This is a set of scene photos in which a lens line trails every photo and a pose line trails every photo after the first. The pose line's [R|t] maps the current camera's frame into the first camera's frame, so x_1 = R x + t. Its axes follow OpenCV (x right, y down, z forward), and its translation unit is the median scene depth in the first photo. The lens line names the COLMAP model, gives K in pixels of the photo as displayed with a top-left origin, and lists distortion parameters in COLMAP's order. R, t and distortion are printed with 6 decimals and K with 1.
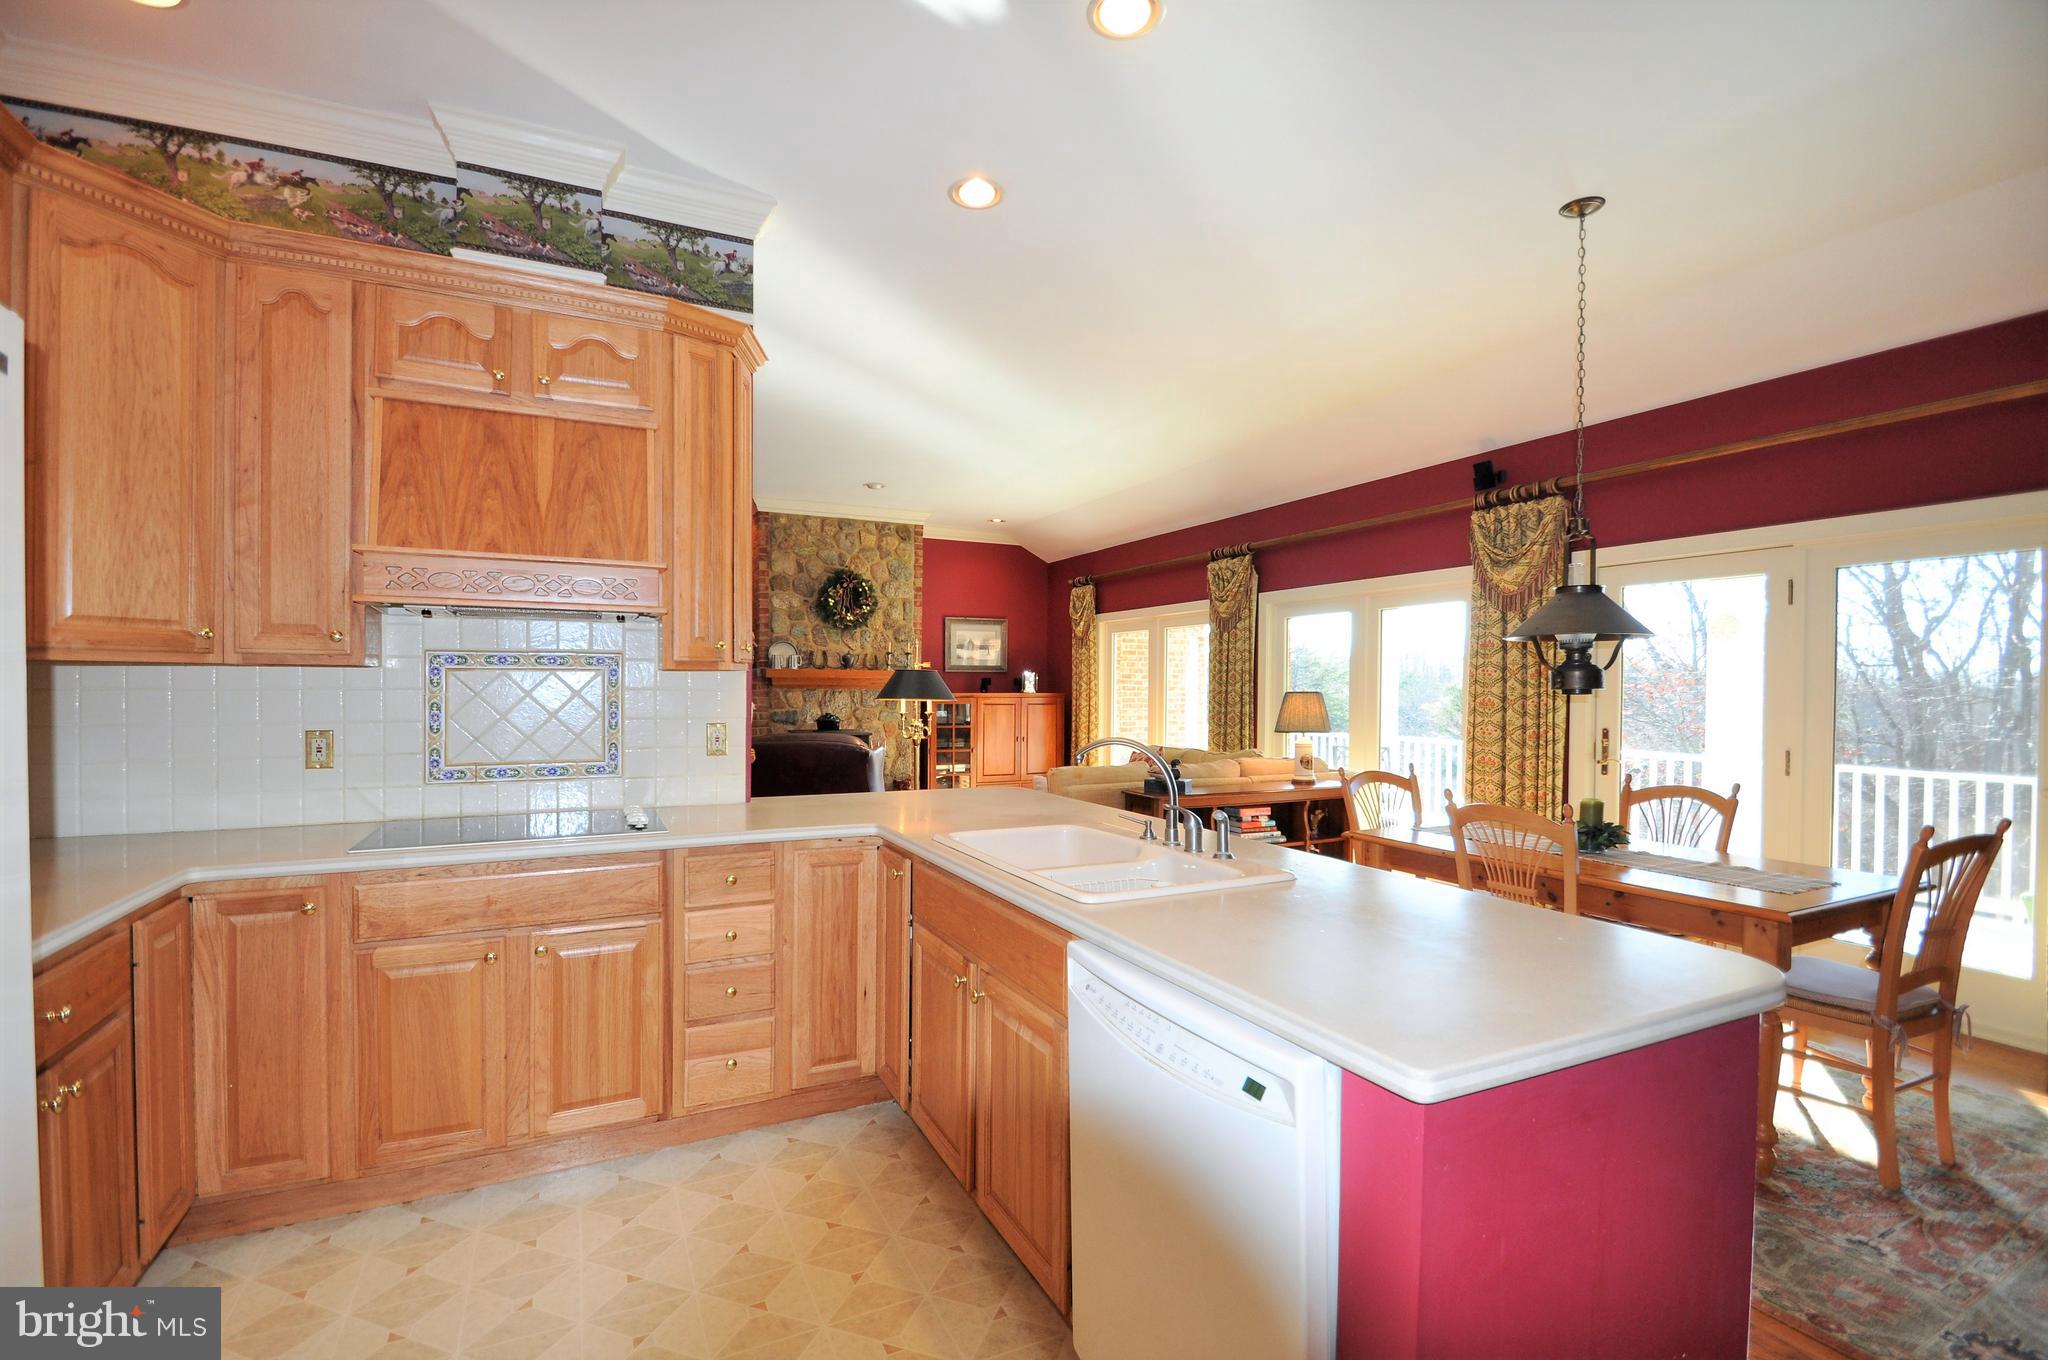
lens RADIAL K [[870.1, 0, 1024.0], [0, 870.1, 680.0], [0, 0, 1]] dist [-0.017834, -0.000277]
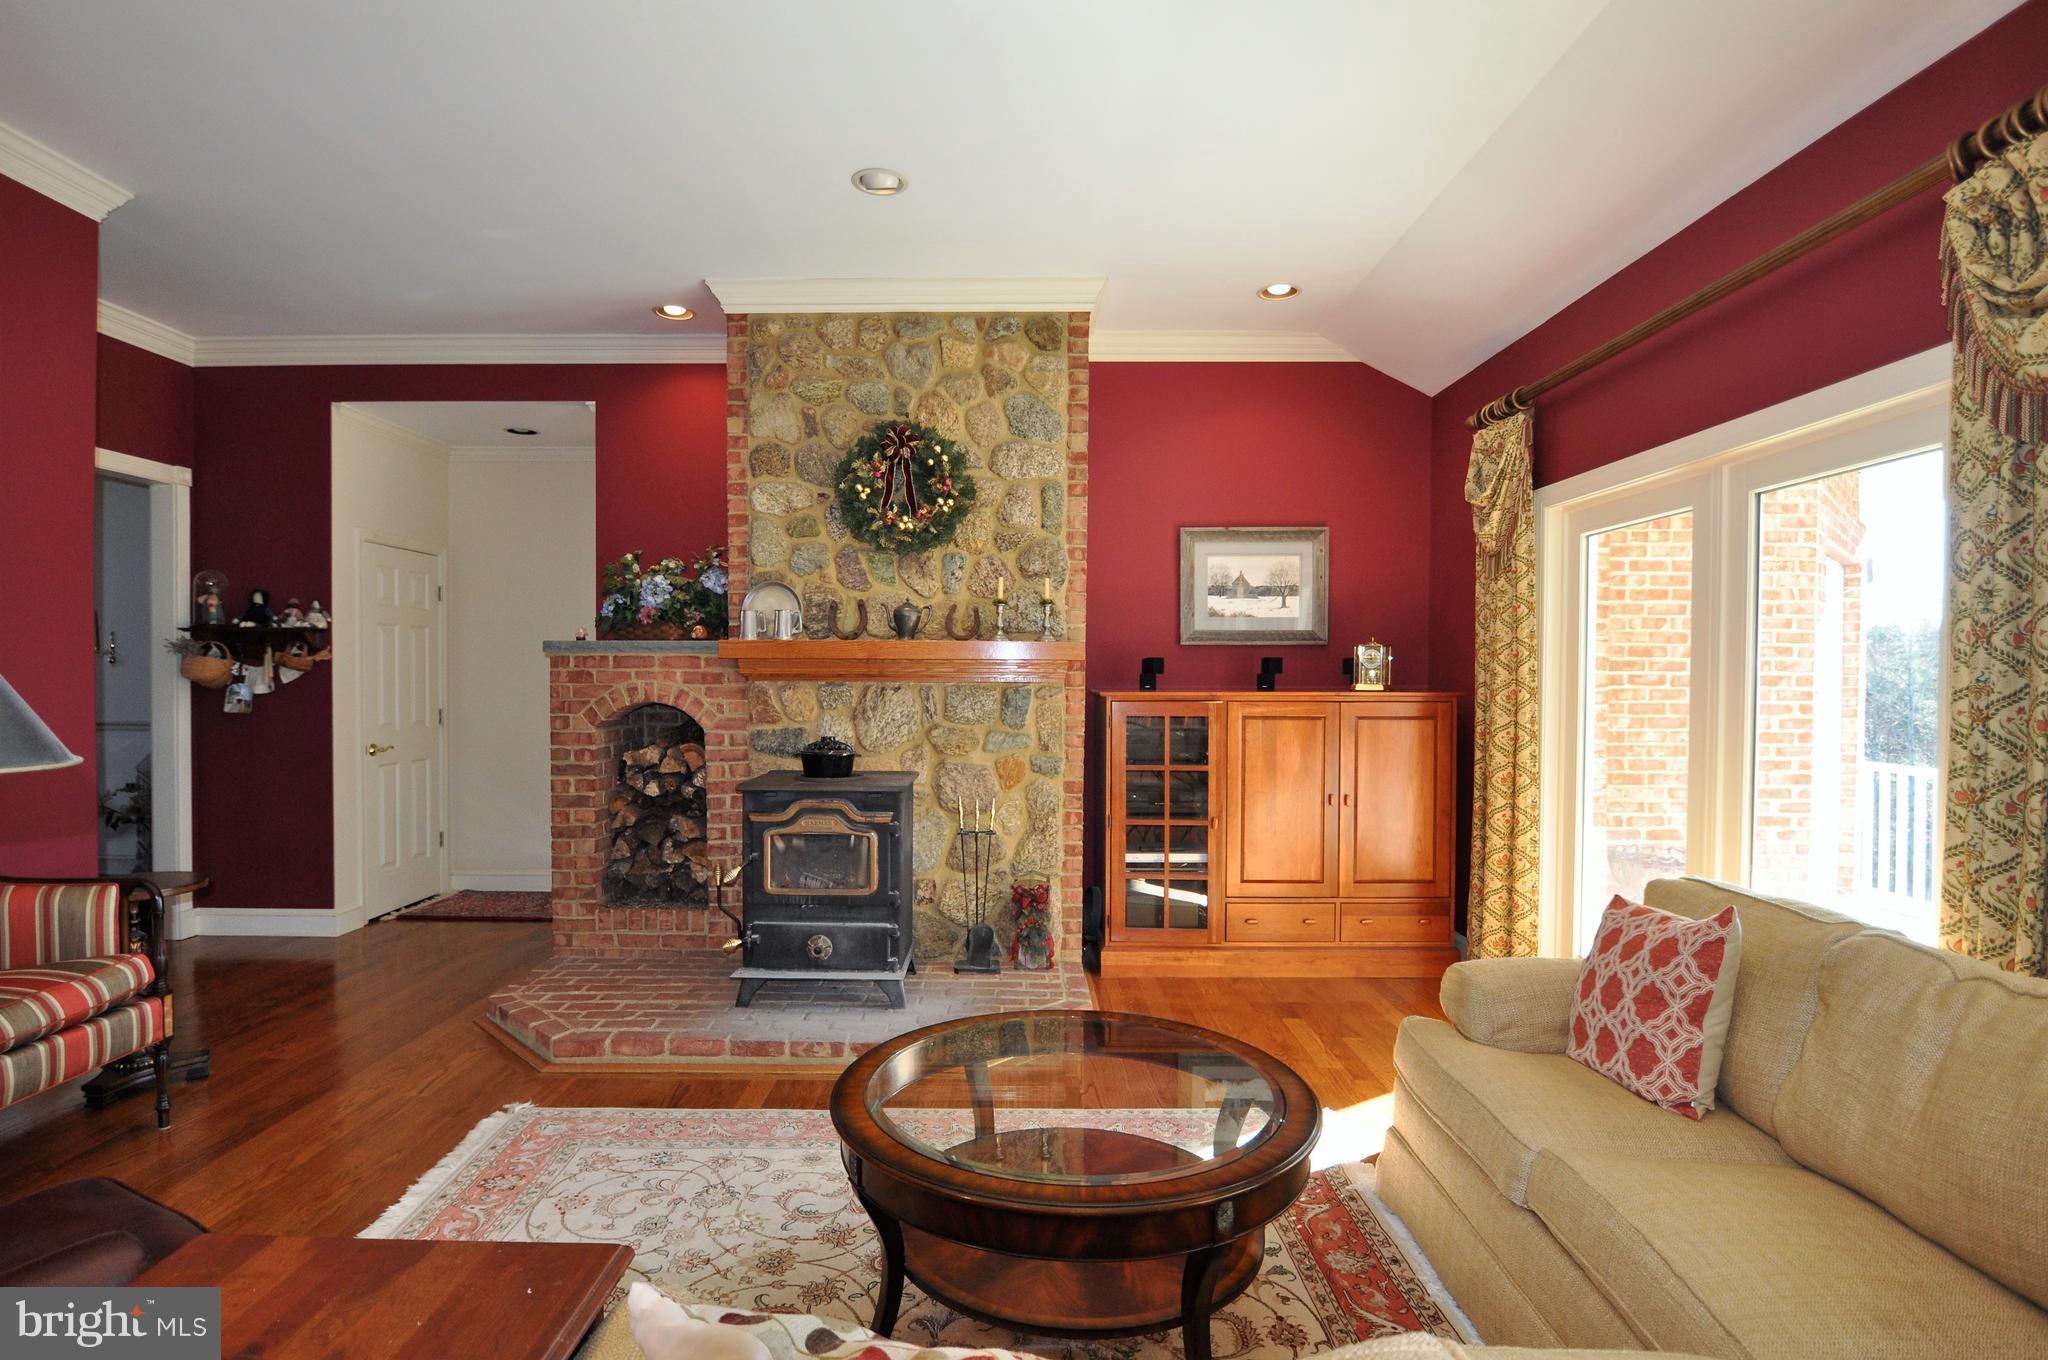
lens RADIAL K [[1019.2, 0, 1017.5], [0, 1019.2, 688.2], [0, 0, 1]] dist [-0.017892, -0.000278]
pose [[0.890946, 0.002410, -0.454103, 0.089610], [0.005014, 0.999873, 0.015144, 0.005427], [0.454081, -0.015769, 0.890821, 0.535078]]
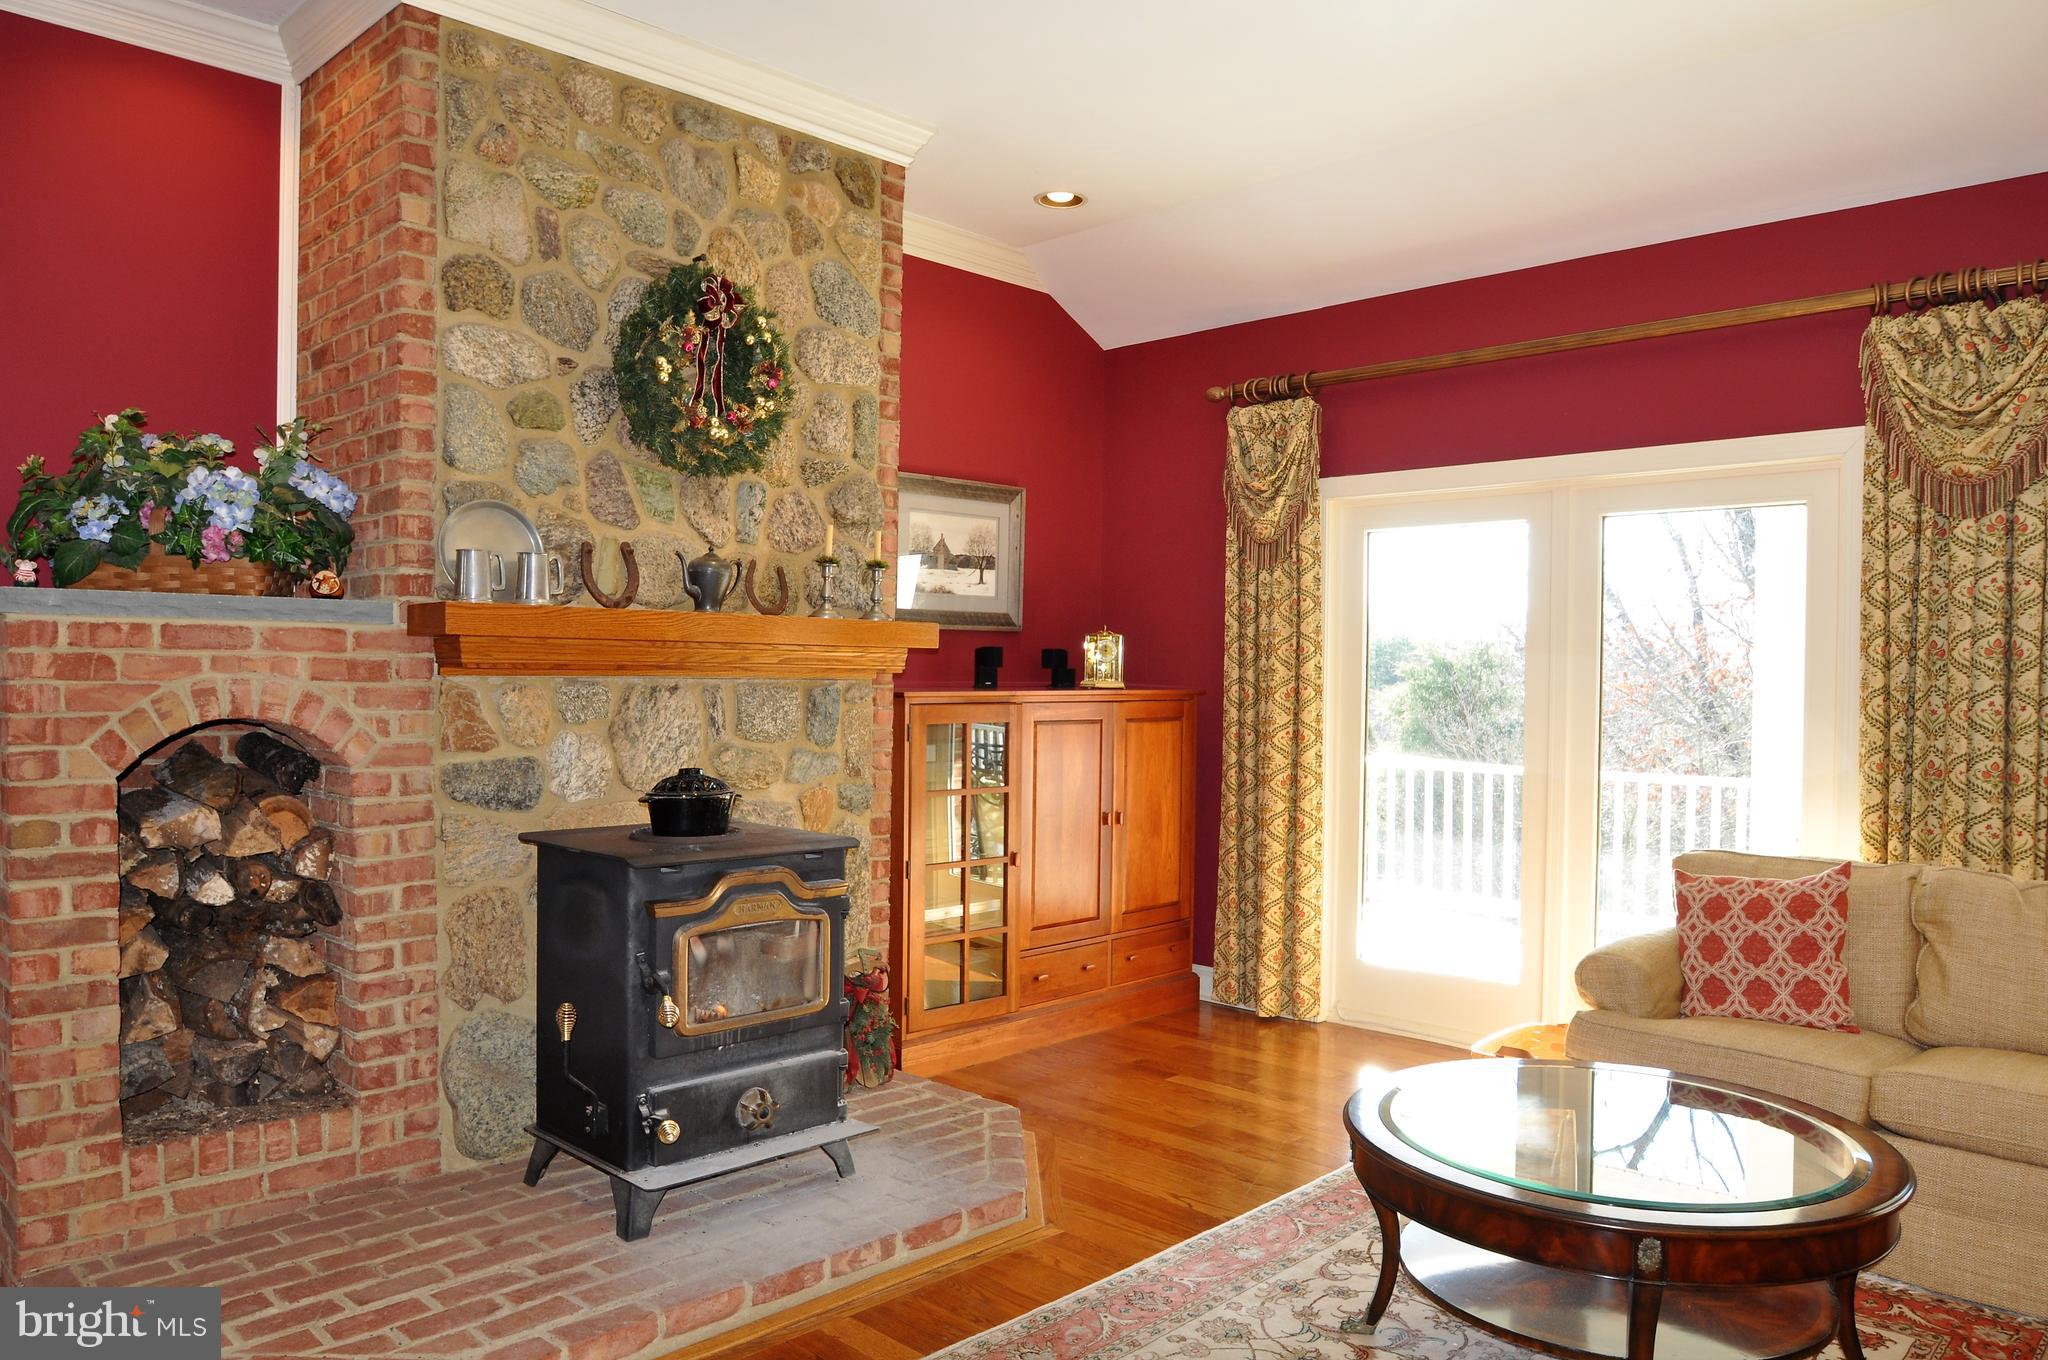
lens RADIAL K [[1404.4, 0, 1024.0], [0, 1404.4, 680.0], [0, 0, 1]] dist [-0.042073, 0.002288]
pose [[0.949146, 0.002352, 0.314827, -0.242879], [-0.007353, 0.999865, 0.014700, 0.002988], [-0.314750, -0.016268, 0.949035, 0.509546]]
